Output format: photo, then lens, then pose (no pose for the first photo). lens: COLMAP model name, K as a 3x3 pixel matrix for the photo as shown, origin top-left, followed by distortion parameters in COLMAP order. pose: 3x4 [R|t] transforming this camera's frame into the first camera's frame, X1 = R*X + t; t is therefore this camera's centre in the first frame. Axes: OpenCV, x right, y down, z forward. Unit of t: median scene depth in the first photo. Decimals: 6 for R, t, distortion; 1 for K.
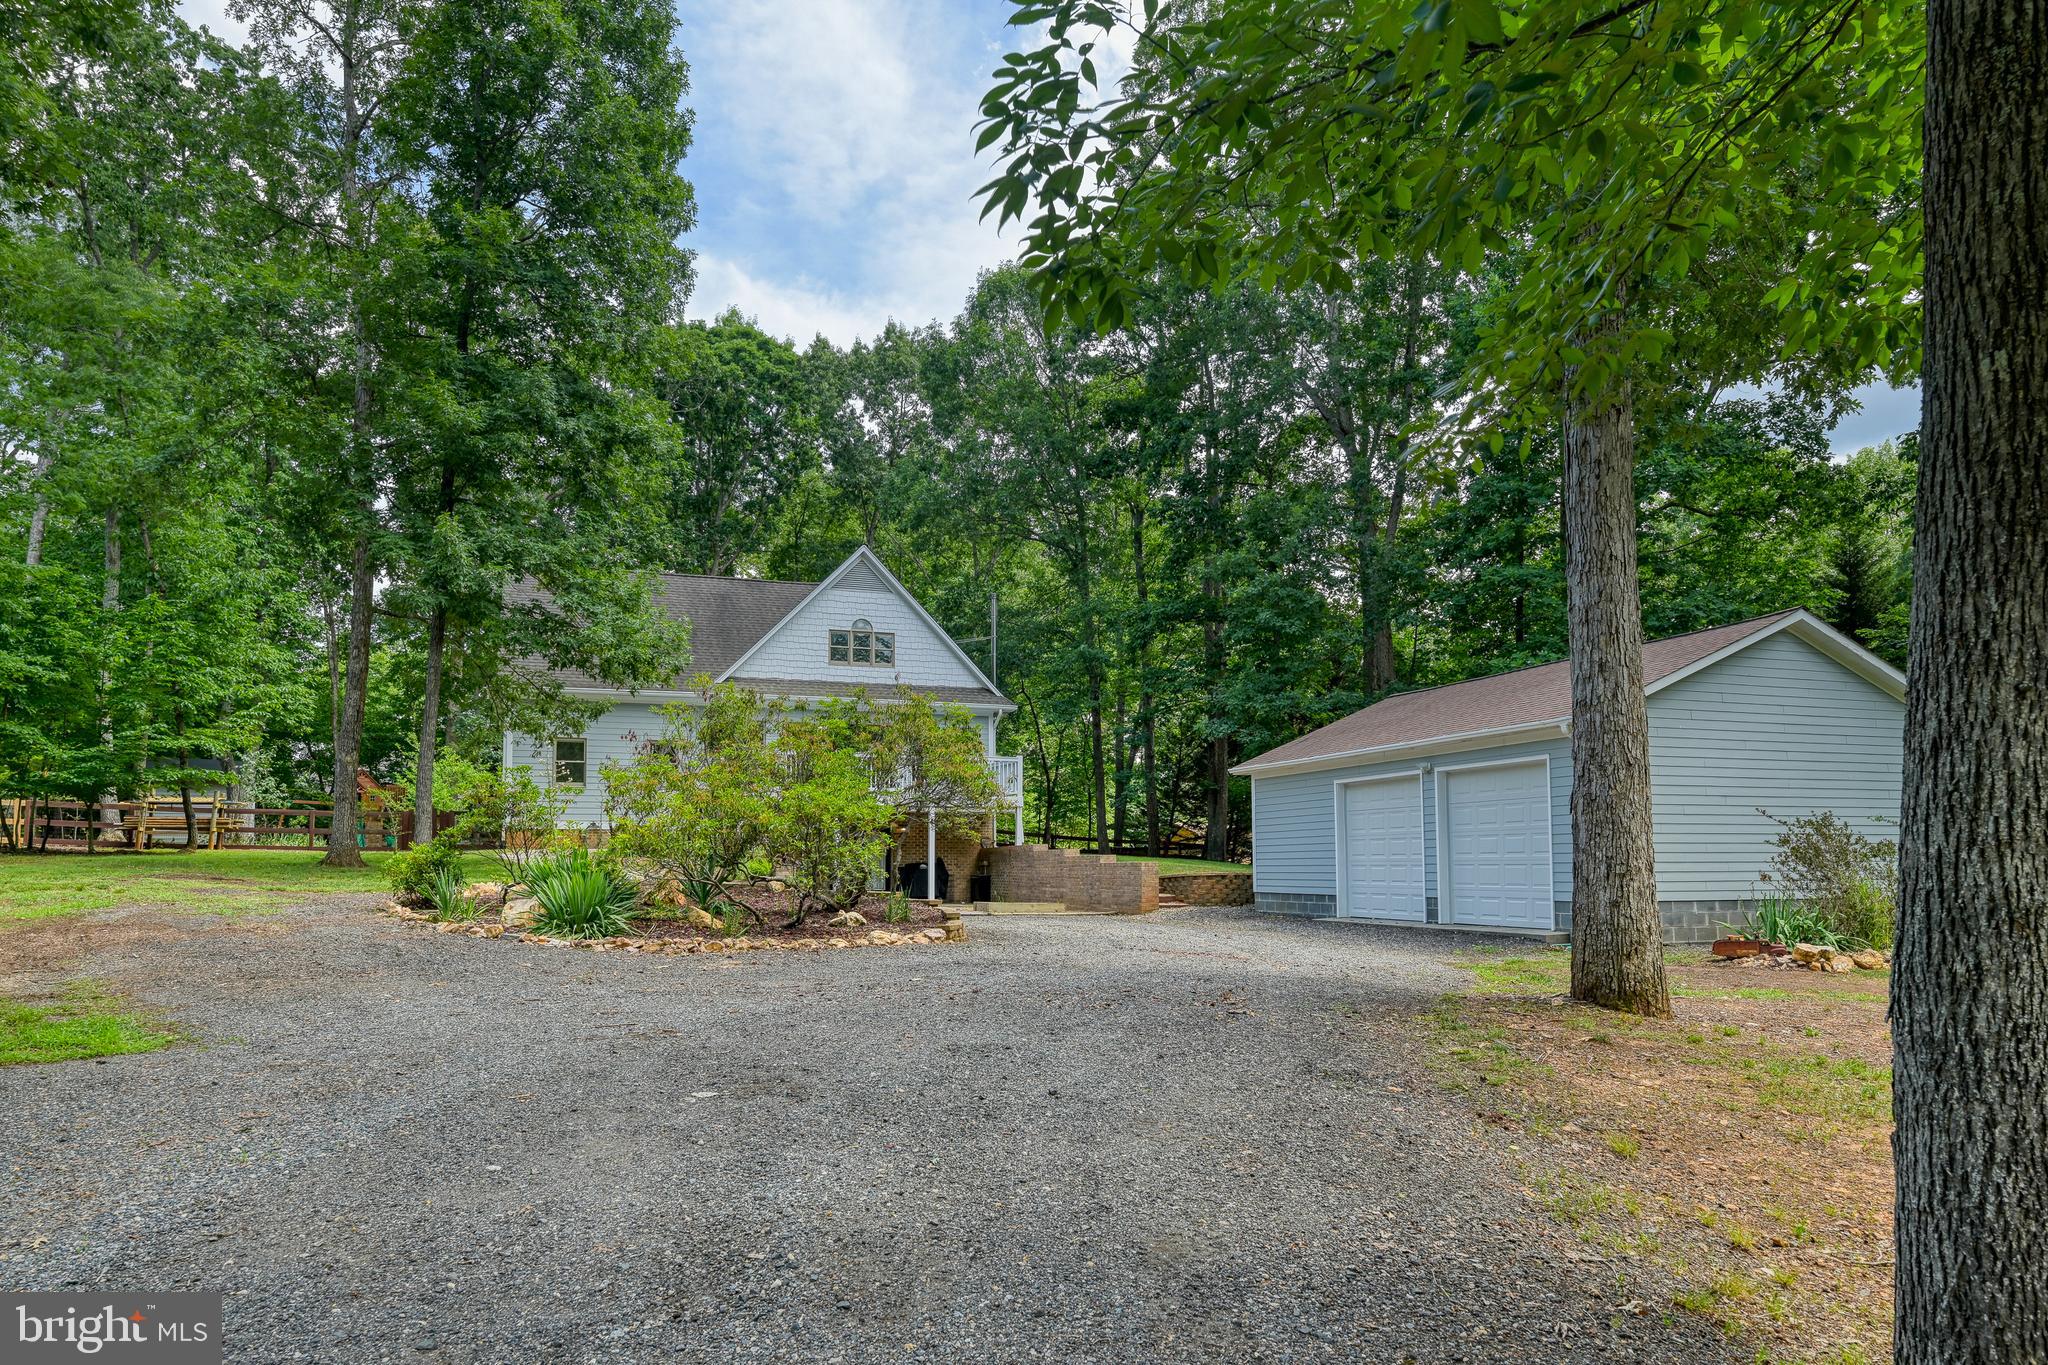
lens RADIAL K [[1271.9, 0, 1051.3], [0, 1271.9, 786.6], [0, 0, 1]] dist [0.031021, -0.000561]
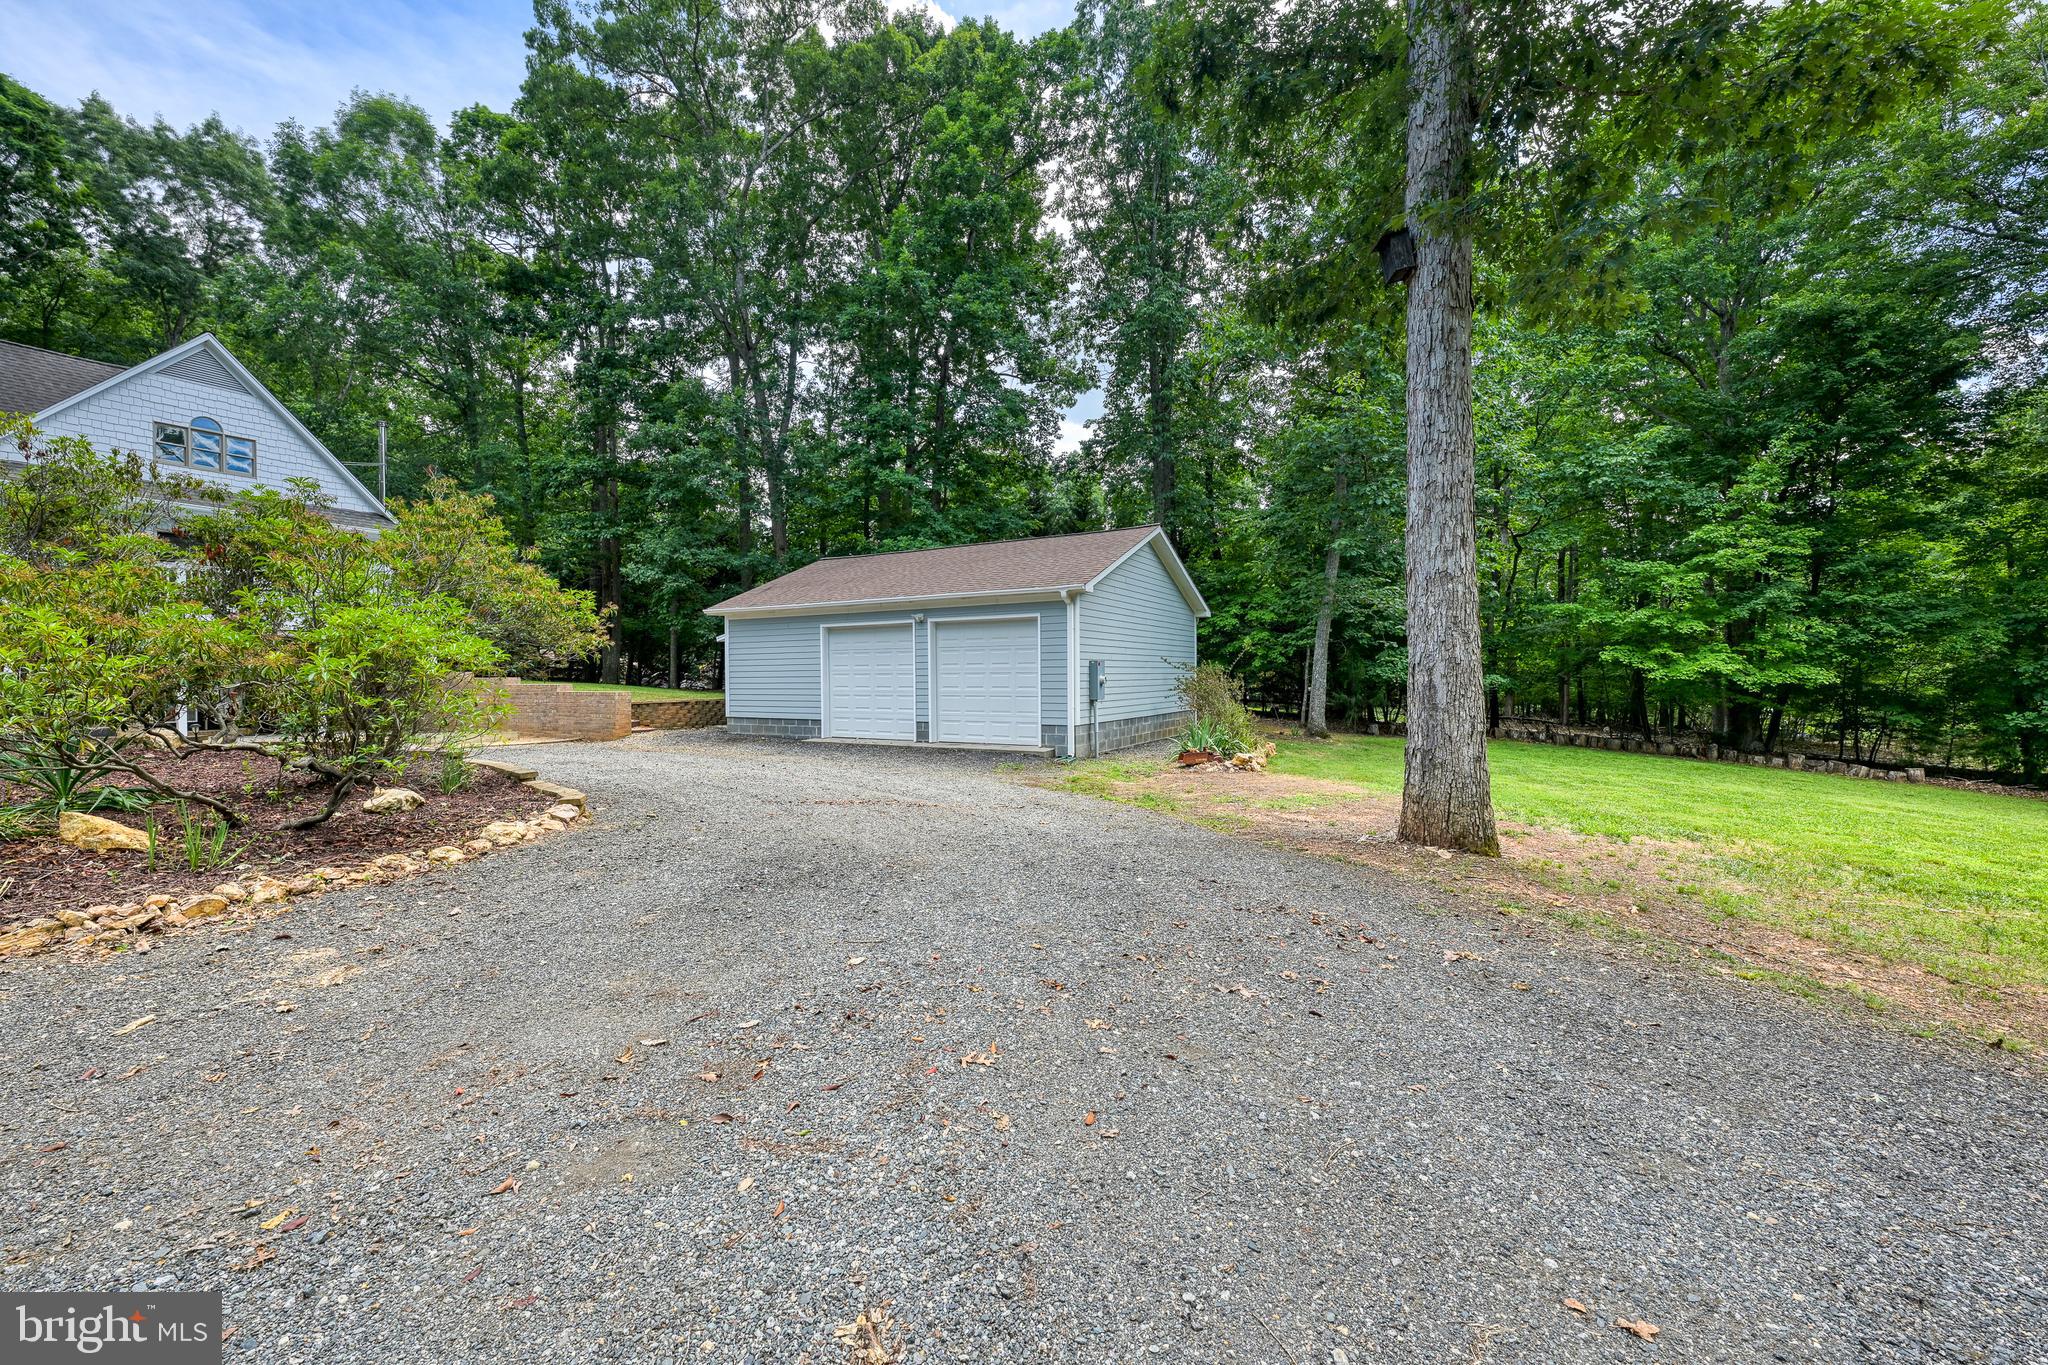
lens RADIAL K [[800.5, 0, 1019.2], [0, 800.5, 679.8], [0, 0, 1]] dist [-0.001524, -0.000757]
pose [[0.758704, -0.004177, 0.651422, -0.085270], [-0.038510, 0.997943, 0.051251, 0.000897], [-0.650296, -0.063970, 0.756982, 0.205901]]
